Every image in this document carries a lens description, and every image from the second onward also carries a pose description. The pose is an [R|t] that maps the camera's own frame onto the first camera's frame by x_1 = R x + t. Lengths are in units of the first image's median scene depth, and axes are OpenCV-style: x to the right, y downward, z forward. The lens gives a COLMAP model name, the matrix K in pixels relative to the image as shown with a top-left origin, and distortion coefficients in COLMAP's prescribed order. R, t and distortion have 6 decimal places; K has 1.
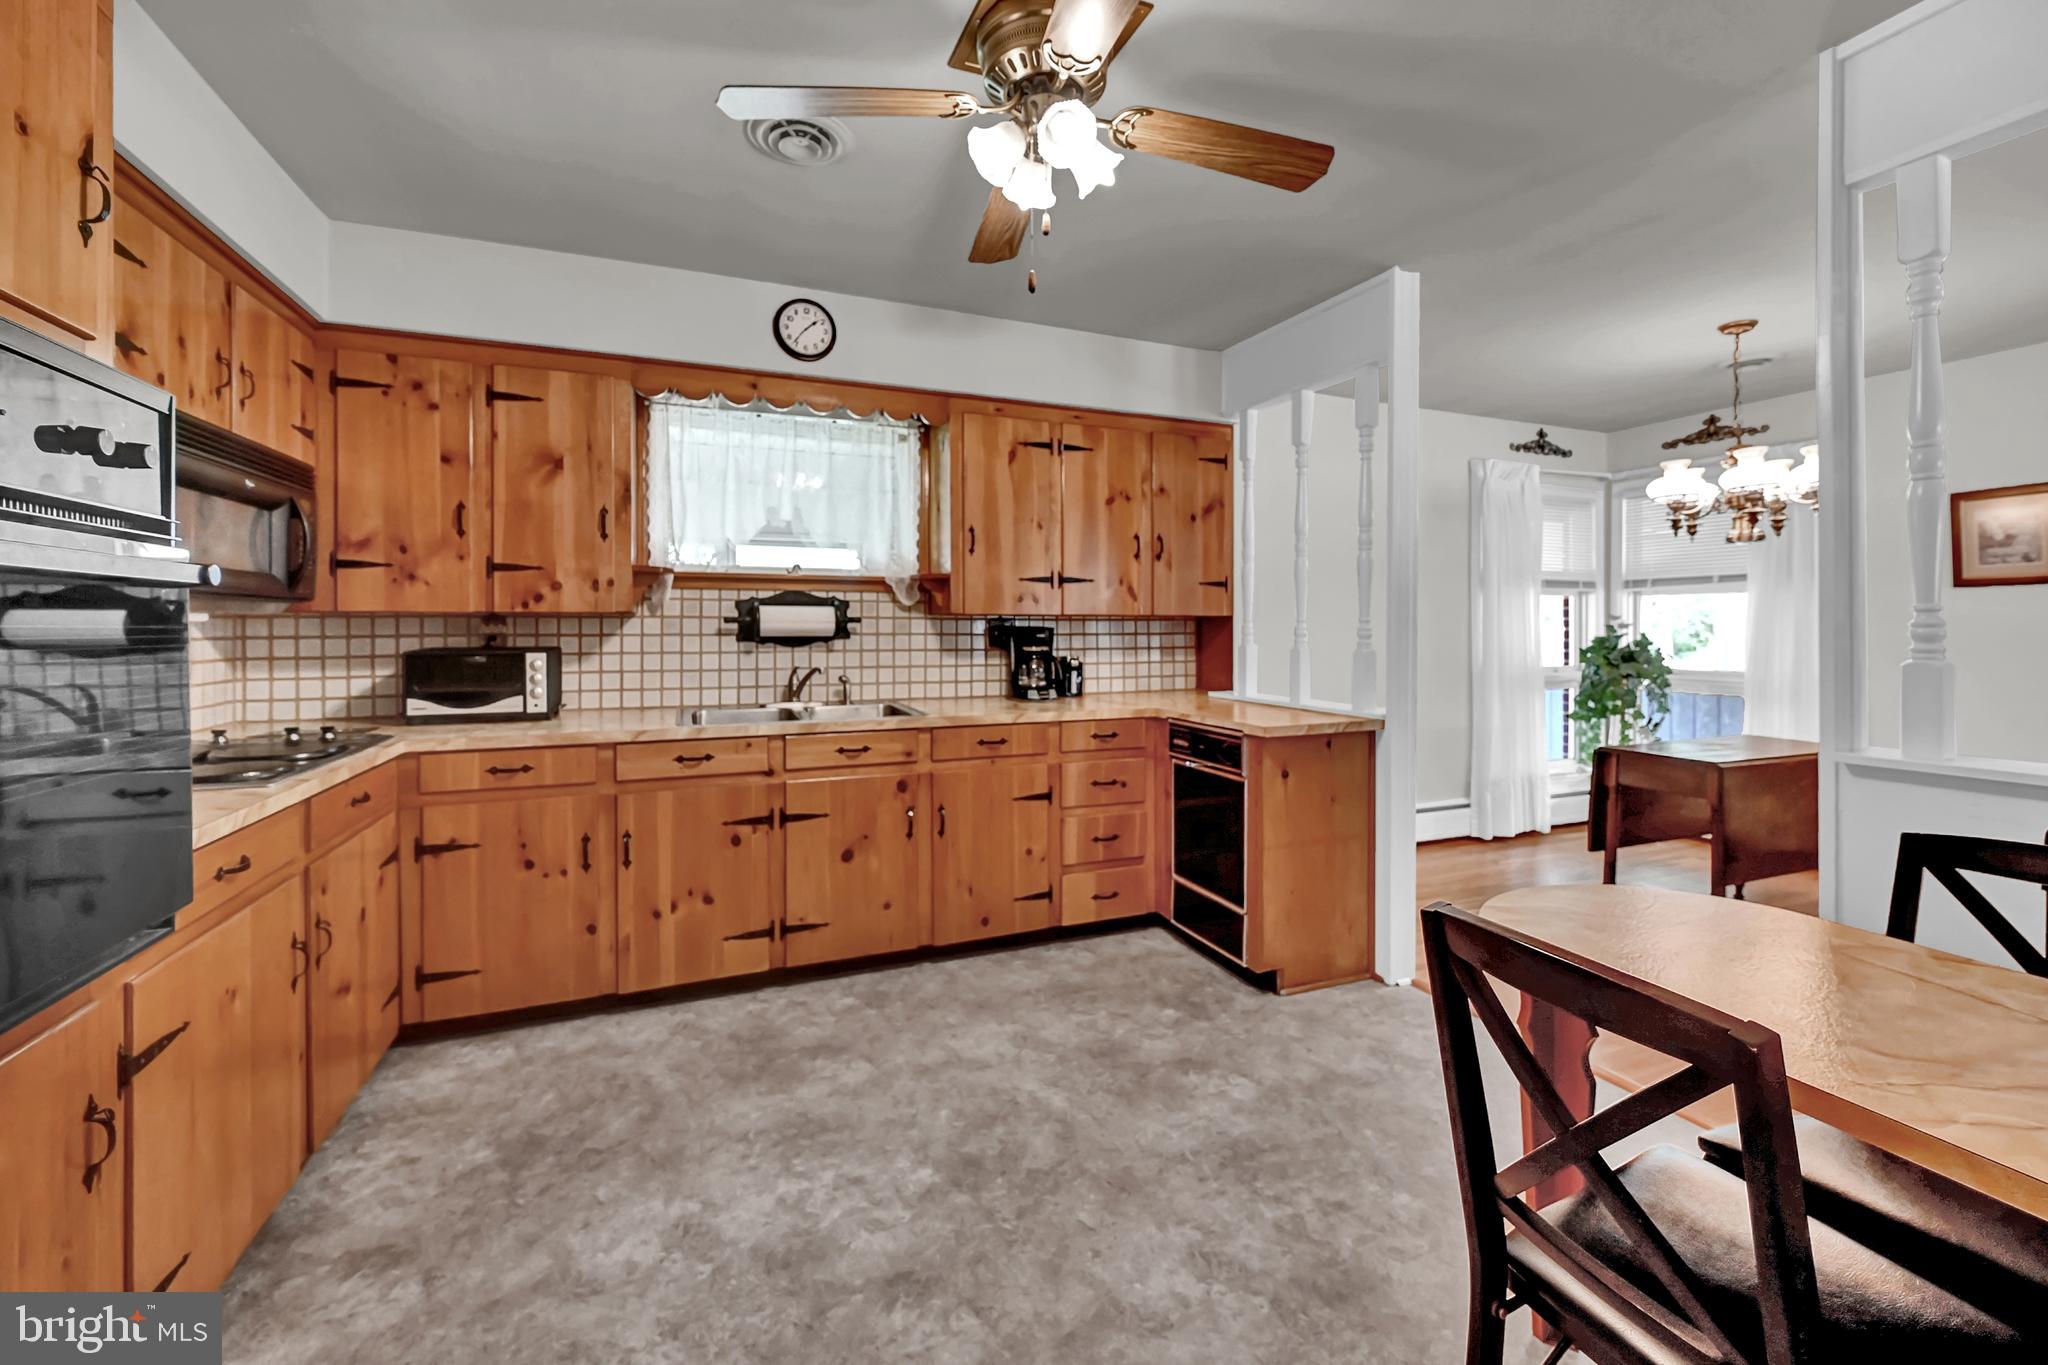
lens RADIAL K [[829.1, 0, 1027.8], [0, 829.1, 633.9], [0, 0, 1]] dist [0.000060, 0.000055]
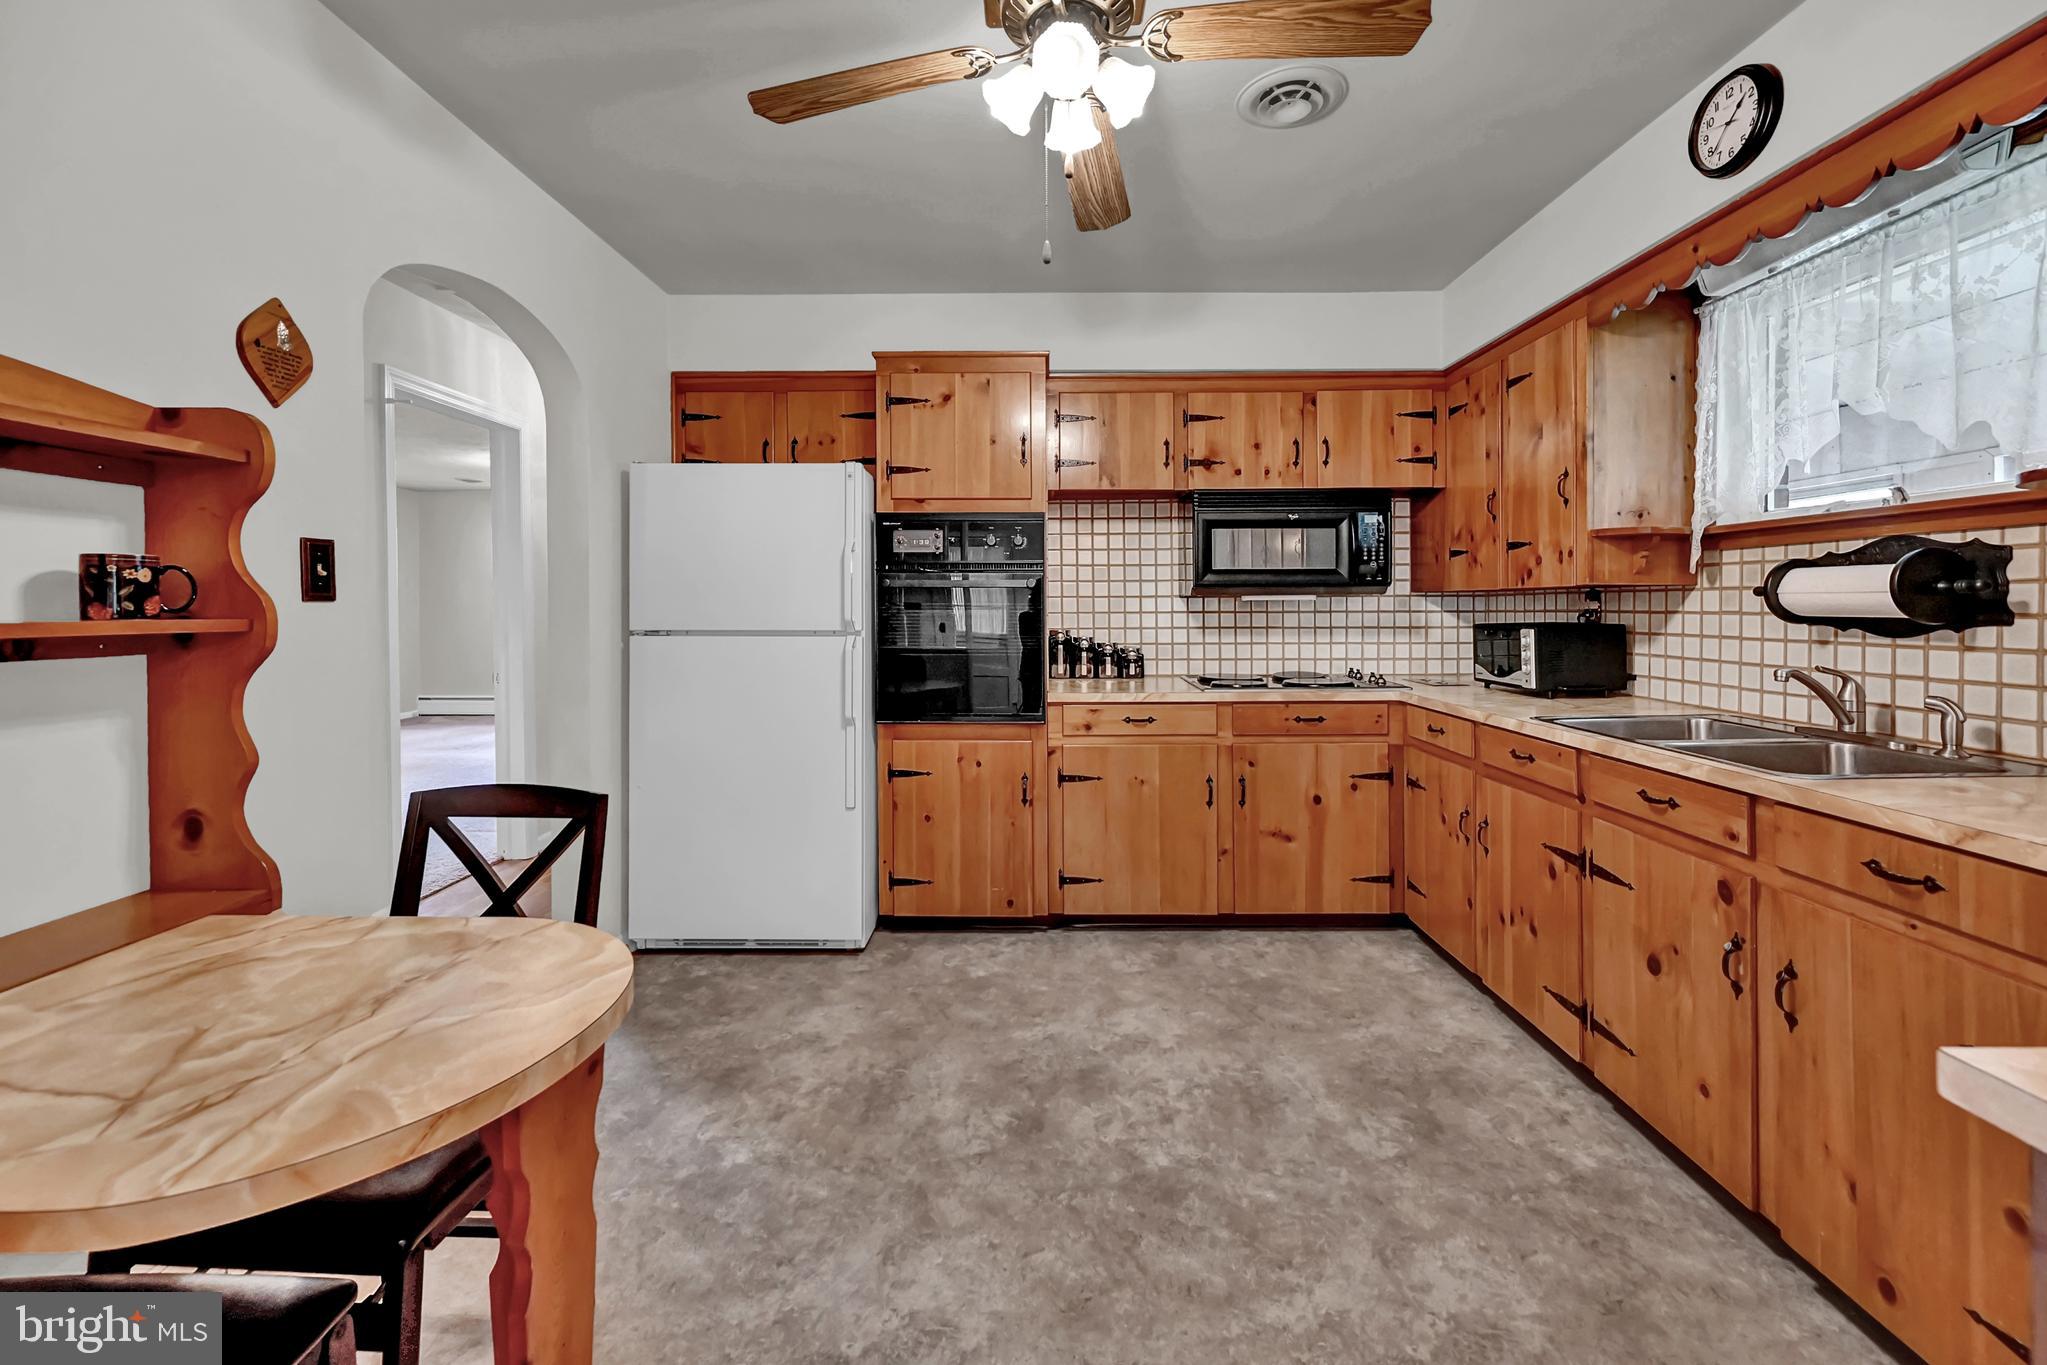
lens RADIAL K [[833.8, 0, 1026.8], [0, 833.8, 610.2], [0, 0, 1]] dist [0.003104, 0.000389]
pose [[-0.397565, 0.004848, -0.917561, 0.470866], [-0.006506, 0.999946, 0.008102, -0.003023], [0.917551, 0.009191, -0.397512, 0.694050]]
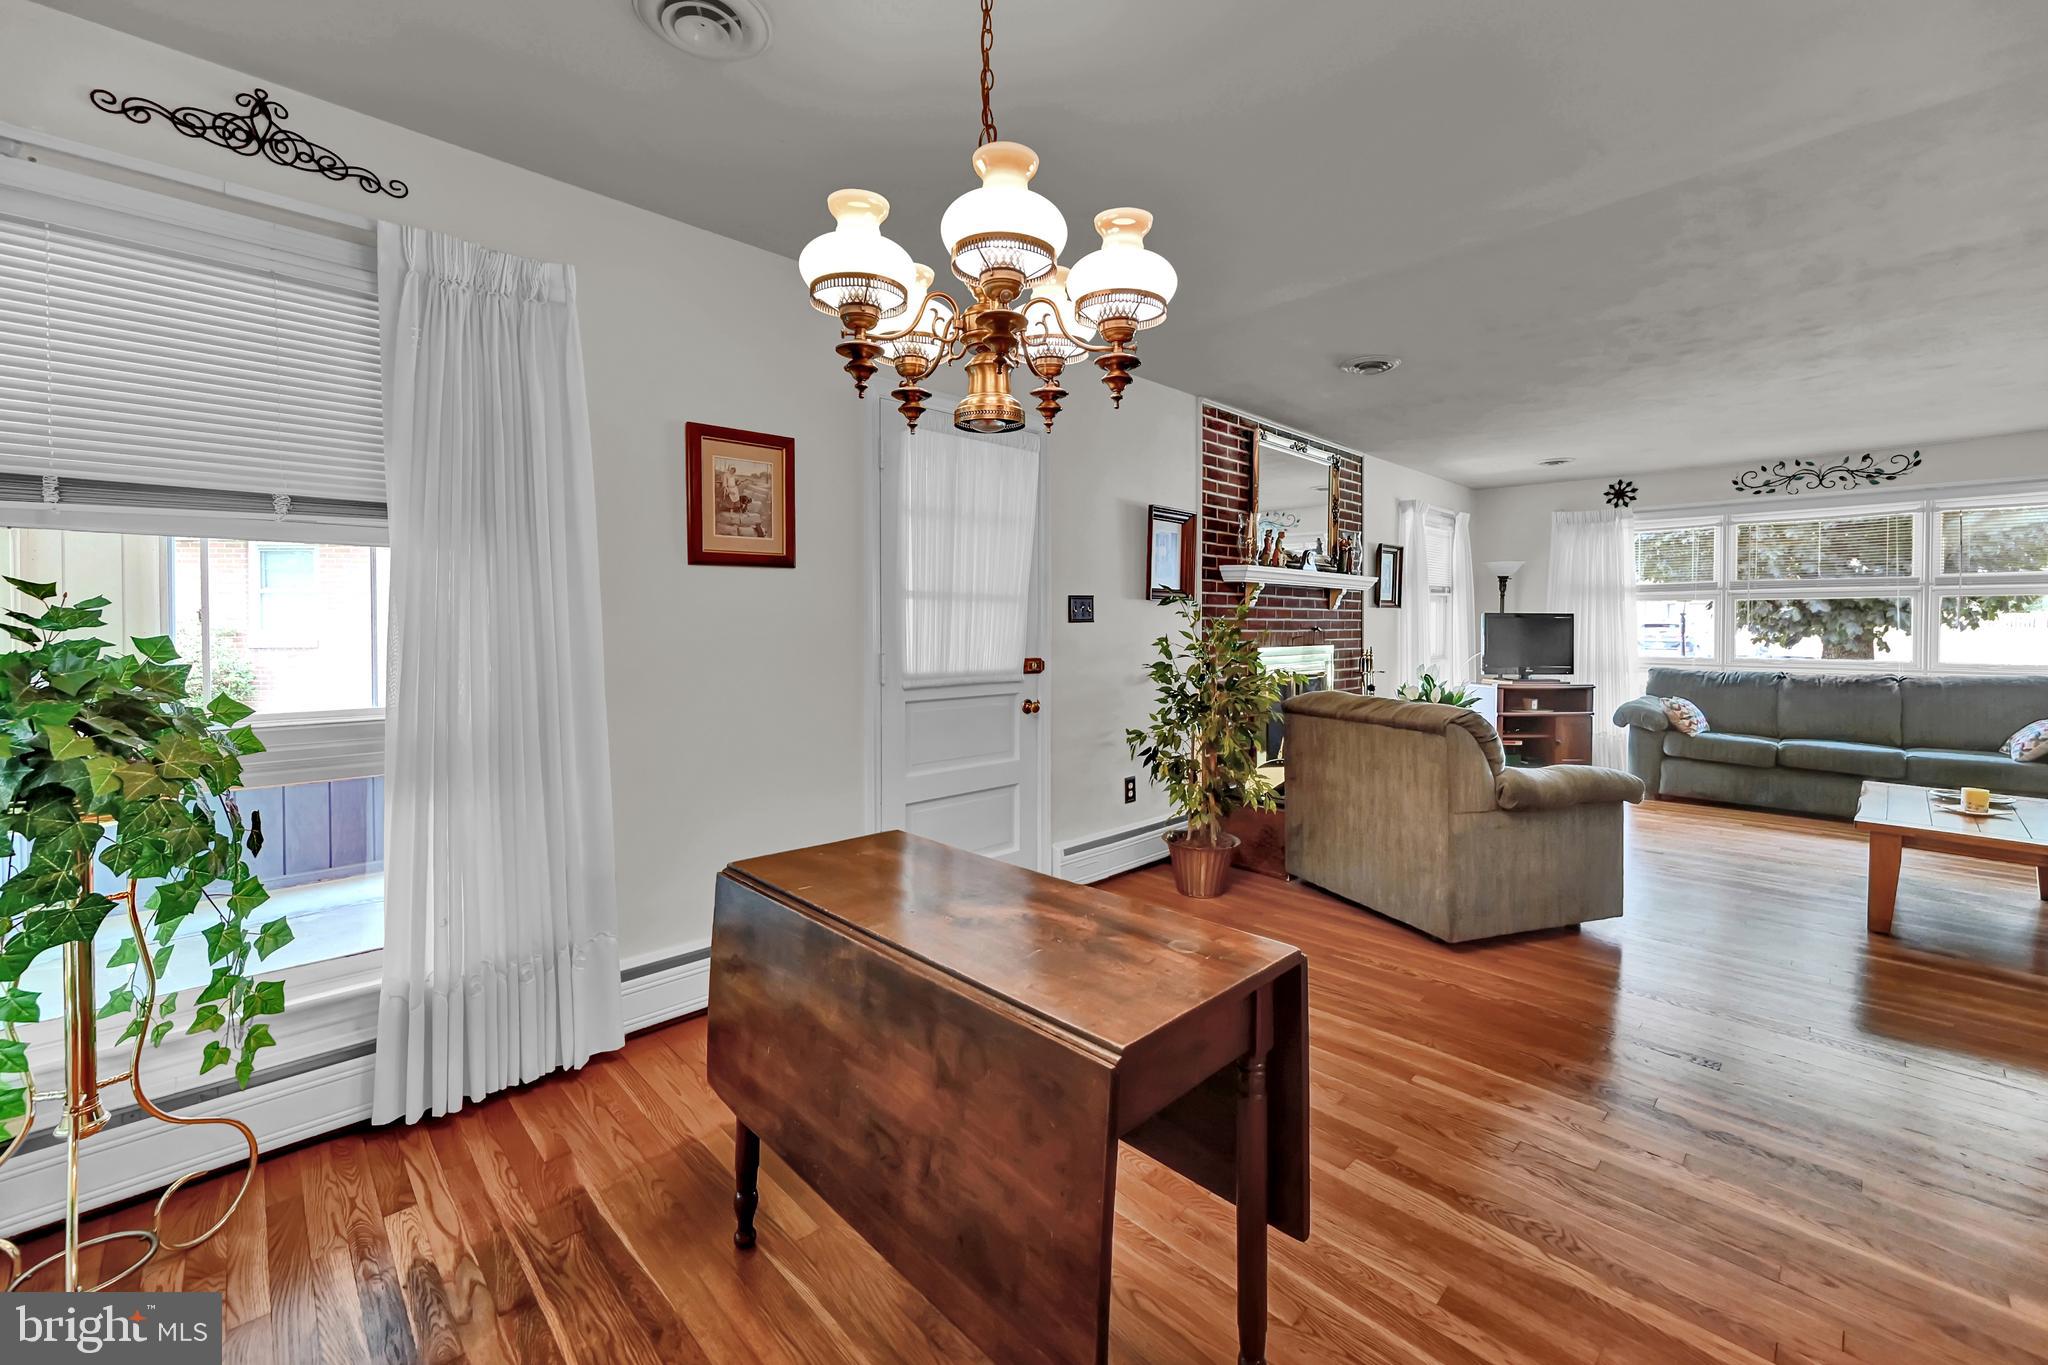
lens RADIAL K [[829.1, 0, 1027.8], [0, 829.1, 633.9], [0, 0, 1]] dist [0.000060, 0.000055]
pose [[-0.363766, -0.010843, 0.931427, 0.447350], [0.008813, 0.999847, 0.015081, -0.006983], [-0.931449, 0.013694, -0.363615, 1.140095]]
